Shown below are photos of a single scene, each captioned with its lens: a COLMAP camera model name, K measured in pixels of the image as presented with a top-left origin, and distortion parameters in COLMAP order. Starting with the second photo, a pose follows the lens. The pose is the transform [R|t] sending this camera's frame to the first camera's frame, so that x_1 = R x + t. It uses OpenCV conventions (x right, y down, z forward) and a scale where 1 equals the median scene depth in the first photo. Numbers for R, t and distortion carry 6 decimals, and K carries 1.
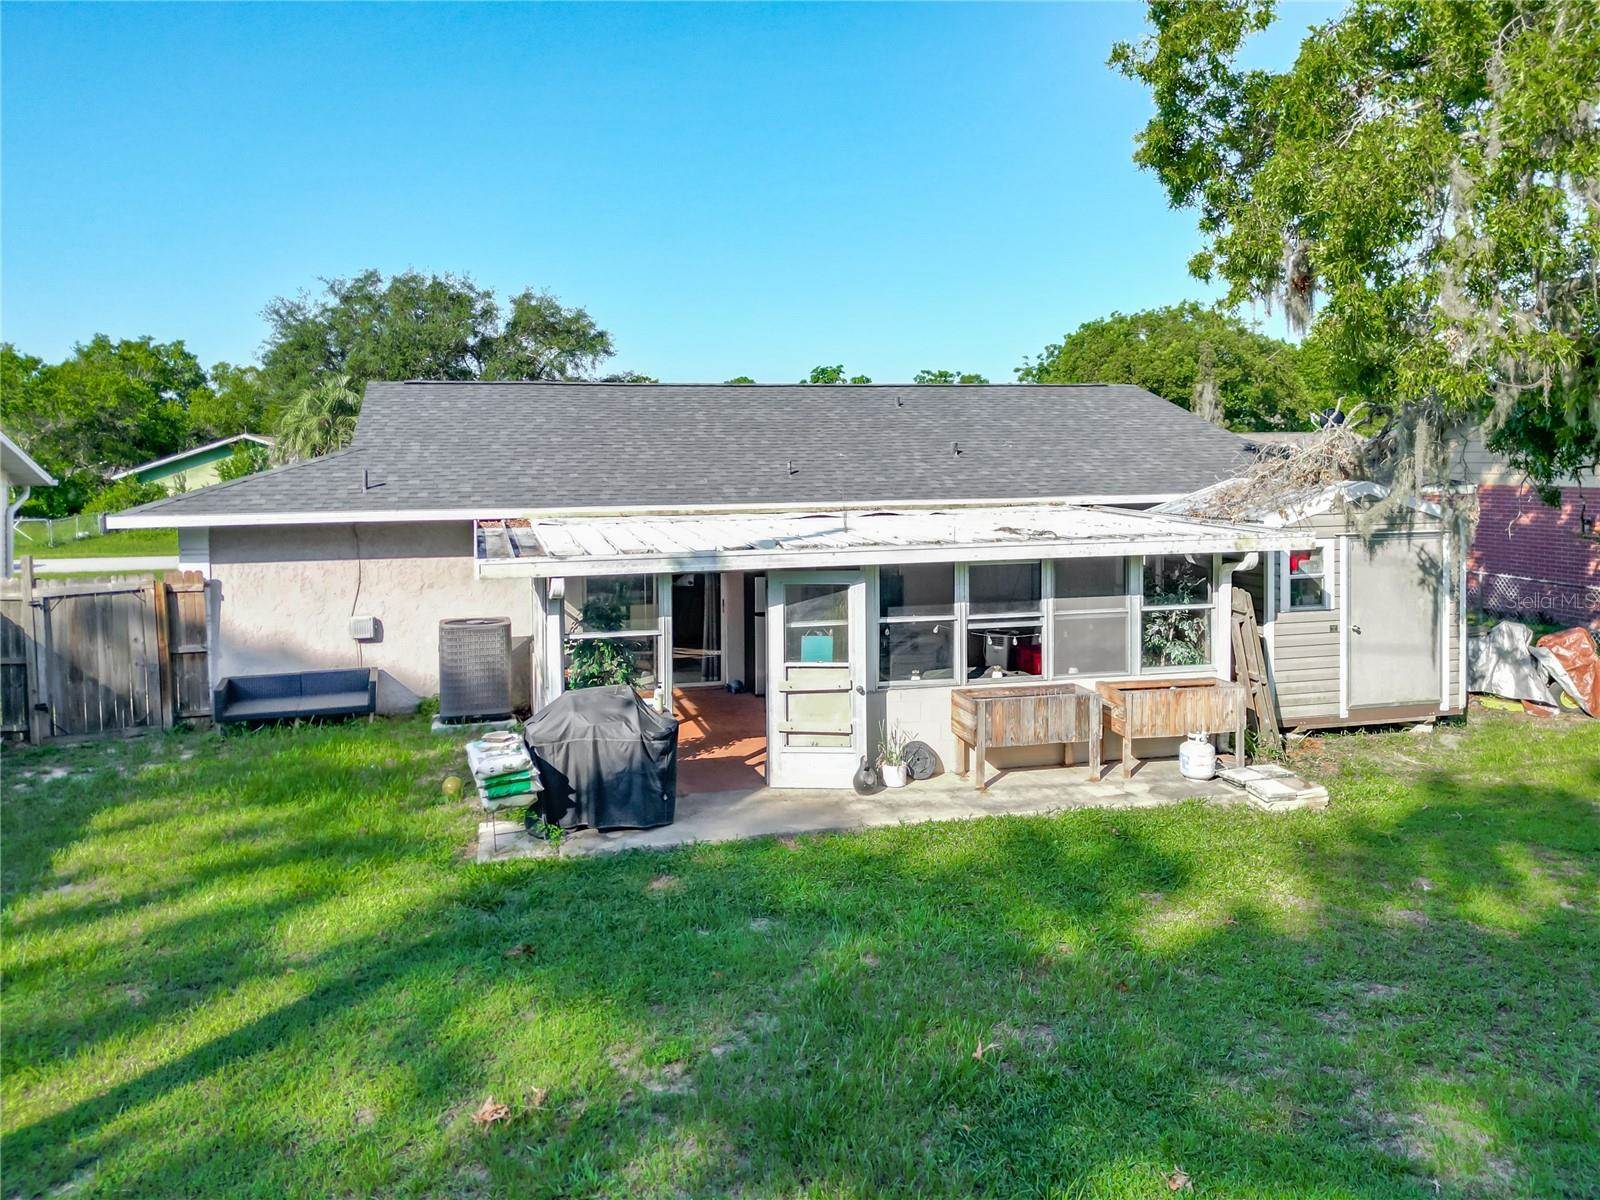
lens RADIAL K [[1186.6, 0, 800.0], [0, 1186.6, 600.0], [0, 0, 1]] dist [0.023258, -0.068310]
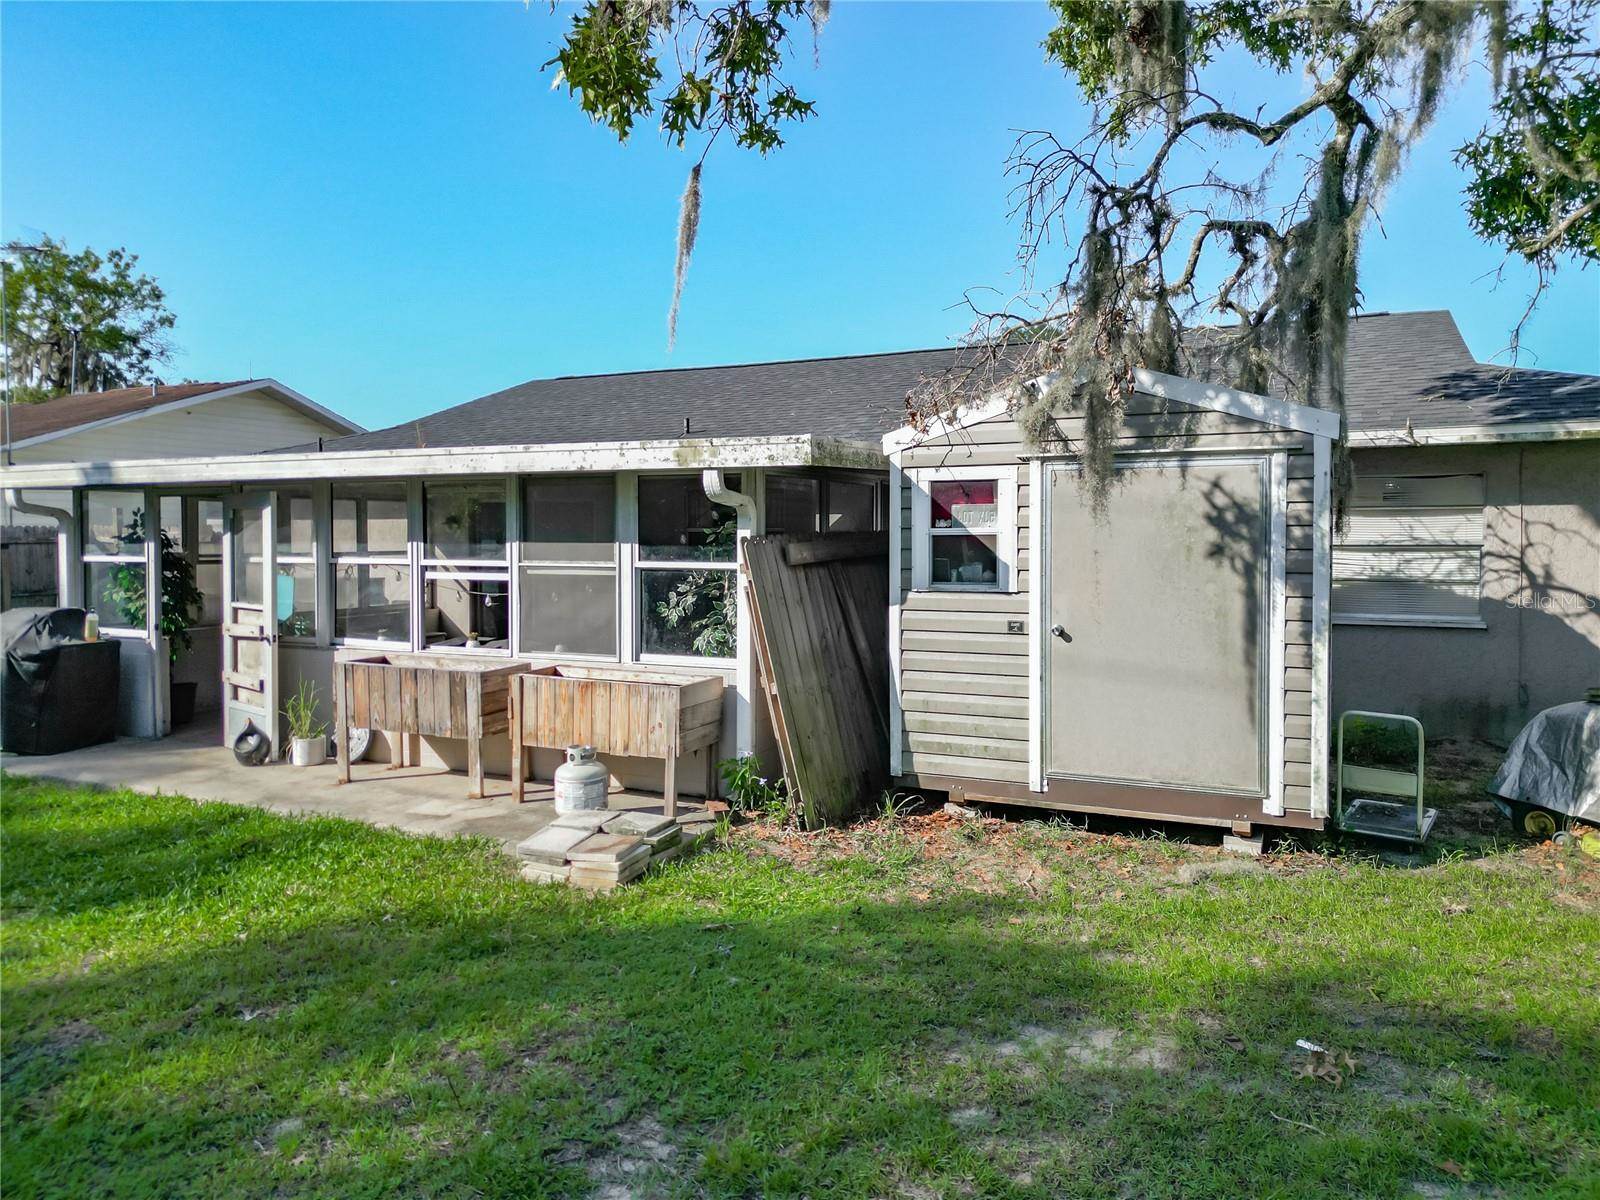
lens RADIAL K [[1154.1, 0, 806.5], [0, 1154.1, 613.8], [0, 0, 1]] dist [0.072094, -0.071914]
pose [[0.769653, 0.054745, -0.636111, 0.719798], [-0.082234, 0.996518, -0.013735, 0.033456], [0.633144, 0.062881, 0.771476, 0.518713]]
